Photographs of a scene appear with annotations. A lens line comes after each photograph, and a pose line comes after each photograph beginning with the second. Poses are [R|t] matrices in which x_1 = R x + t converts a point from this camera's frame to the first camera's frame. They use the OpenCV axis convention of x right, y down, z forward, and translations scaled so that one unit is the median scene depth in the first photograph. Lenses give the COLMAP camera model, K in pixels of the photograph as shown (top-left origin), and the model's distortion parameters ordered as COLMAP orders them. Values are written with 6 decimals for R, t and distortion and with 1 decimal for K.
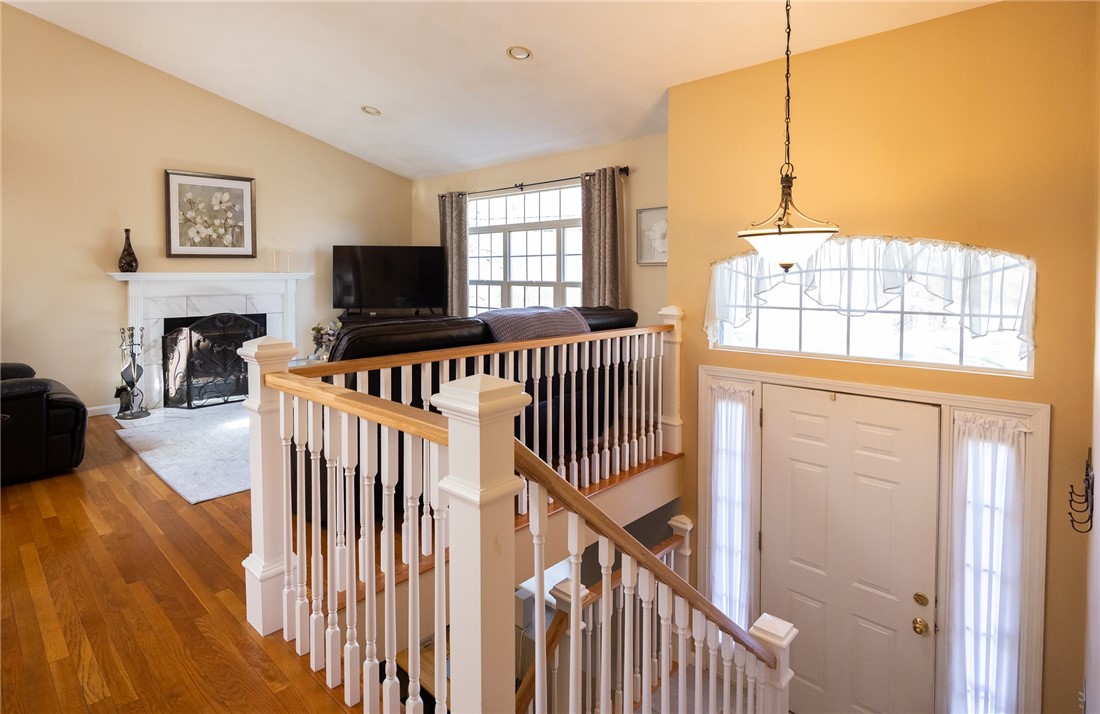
lens RADIAL K [[567.5, 0, 506.5], [0, 567.5, 284.1], [0, 0, 1]] dist [-0.015952, 0.000556]
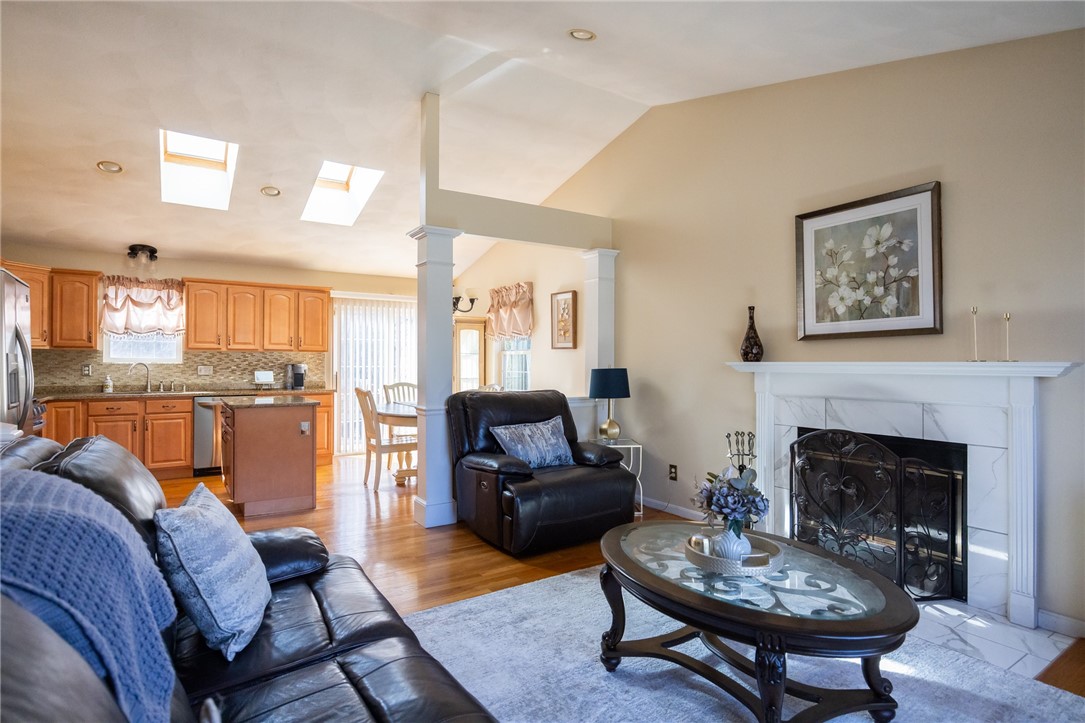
lens RADIAL K [[572.7, 0, 542.5], [0, 572.7, 357.9], [0, 0, 1]] dist [-0.002532, -0.001254]
pose [[-0.208145, -0.010475, -0.978042, 0.155550], [-0.021202, 0.999756, -0.006195, -0.013809], [0.977868, 0.019447, -0.208316, 0.811740]]
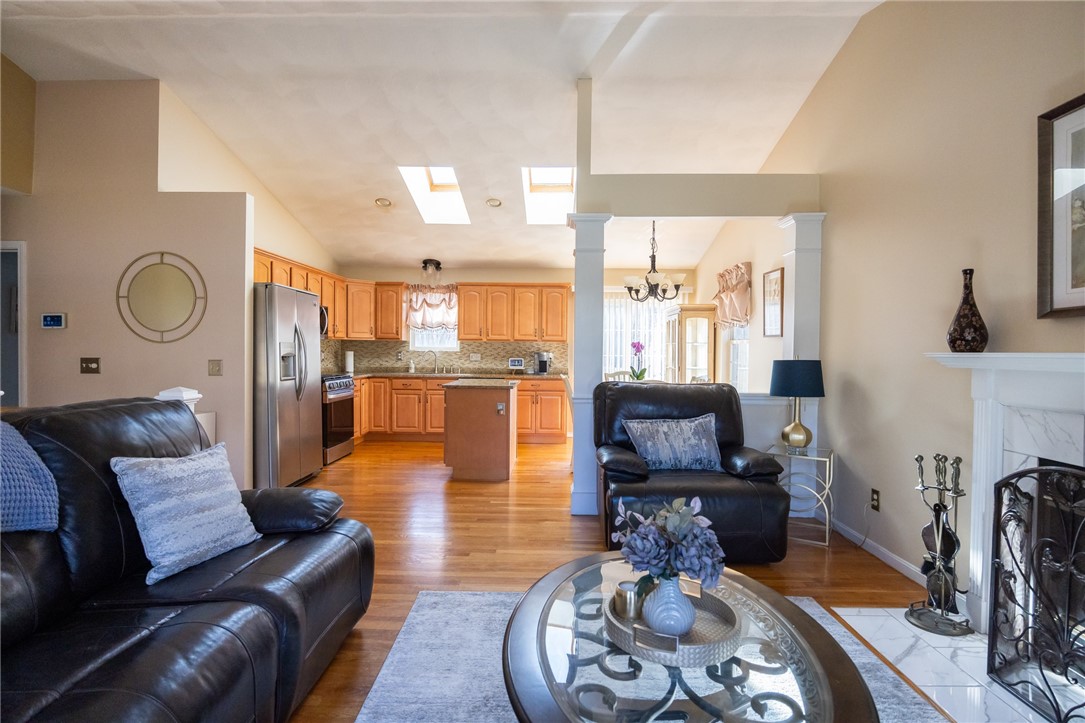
lens RADIAL K [[540.6, 0, 538.4], [0, 540.6, 361.9], [0, 0, 1]] dist [-0.008801, -0.002439]
pose [[-0.728082, 0.003981, -0.685478, -0.037469], [-0.024947, 0.999167, 0.032301, -0.016867], [0.685036, 0.040619, -0.727376, 1.004658]]
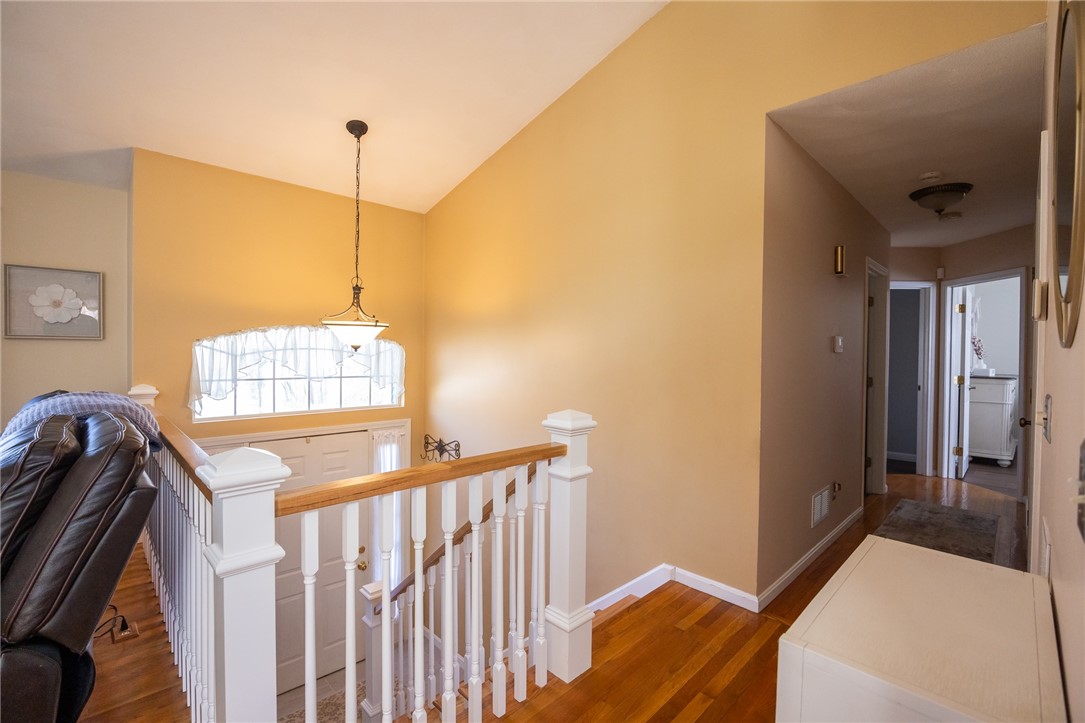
lens RADIAL K [[476.0, 0, 546.0], [0, 476.0, 358.1], [0, 0, 1]] dist [-0.014824, -0.000398]
pose [[0.003436, -0.007595, 0.999965, -0.349950], [0.007446, 0.999944, 0.007569, -0.004604], [-0.999966, 0.007420, 0.003492, 0.243635]]
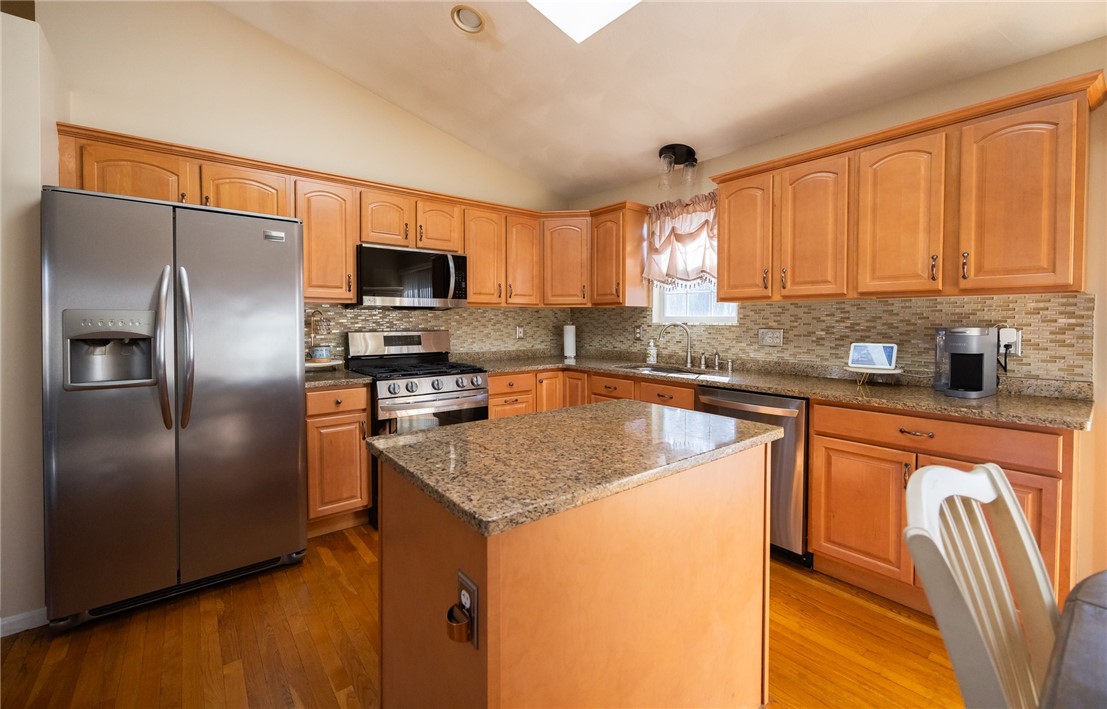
lens RADIAL K [[451.6, 0, 541.6], [0, 451.6, 330.4], [0, 0, 1]] dist [-0.002276, -0.000364]
pose [[-0.991897, -0.004999, 0.126945, -0.695795], [-0.000041, 0.999238, 0.039026, -0.008687], [-0.127043, 0.038704, -0.991142, 0.416573]]
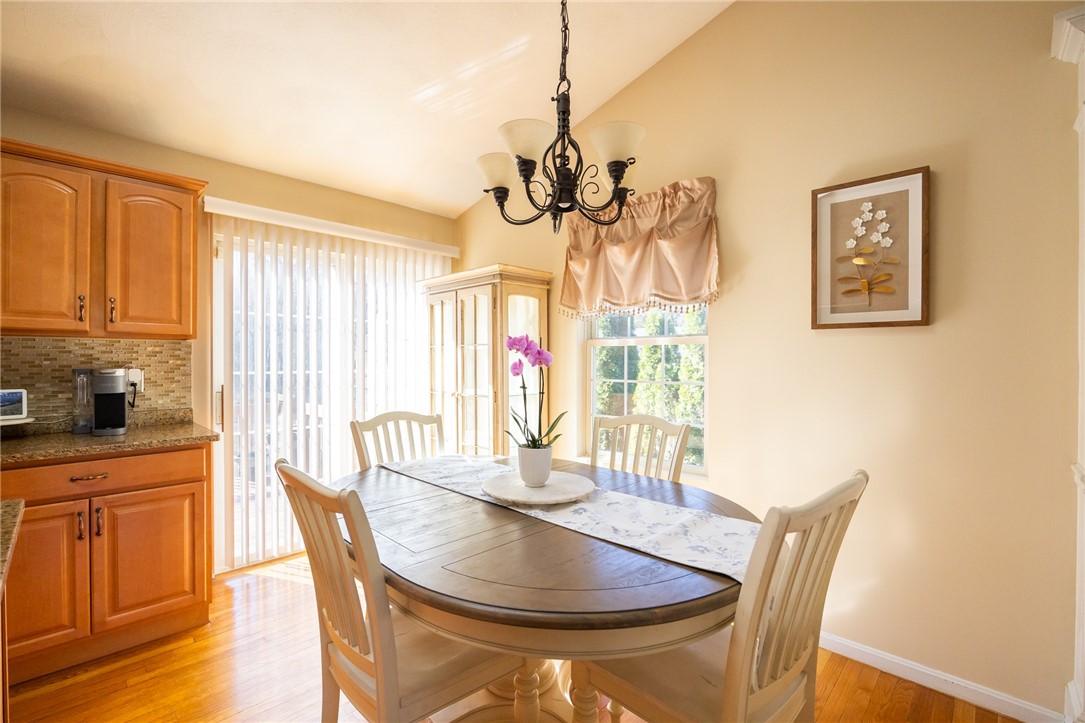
lens RADIAL K [[476.0, 0, 539.8], [0, 476.0, 359.4], [0, 0, 1]] dist [-0.014824, -0.000398]
pose [[0.009918, -0.005938, -0.999933, -0.583887], [-0.016485, 0.999845, -0.006101, -0.008352], [0.999815, 0.016544, 0.009819, 0.373090]]
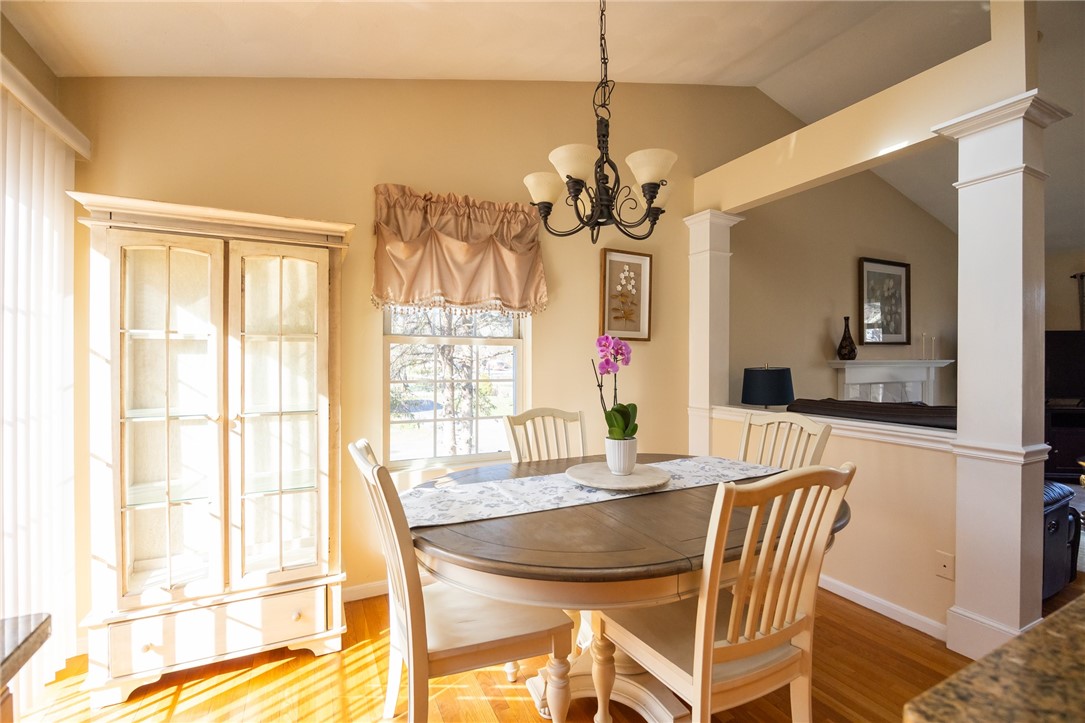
lens RADIAL K [[476.0, 0, 540.2], [0, 476.0, 361.0], [0, 0, 1]] dist [-0.014824, -0.000398]
pose [[0.946639, -0.000953, -0.322294, -0.843951], [-0.004722, 0.999847, -0.016825, -0.002419], [0.322261, 0.017449, 0.946490, 0.027728]]
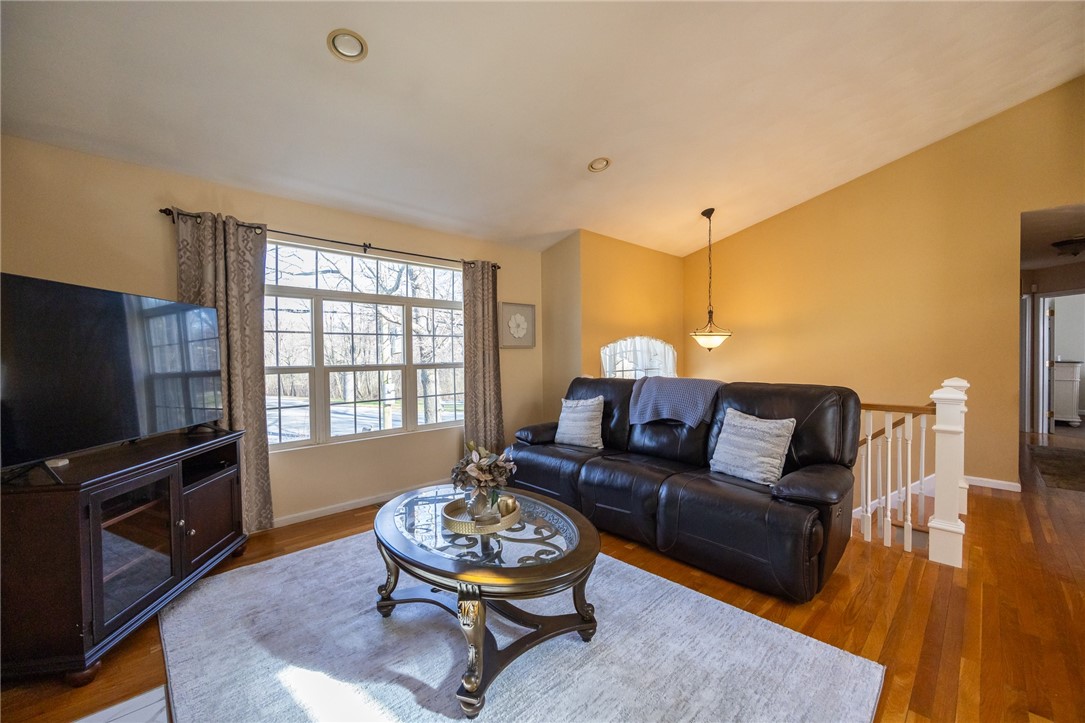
lens RADIAL K [[428.0, 0, 545.5], [0, 428.0, 359.1], [0, 0, 1]] dist [-0.002190, -0.000202]
pose [[0.018332, -0.014039, 0.999733, -0.622637], [0.028130, 0.999513, 0.013520, -0.016054], [-0.999436, 0.027875, 0.018718, 0.795351]]
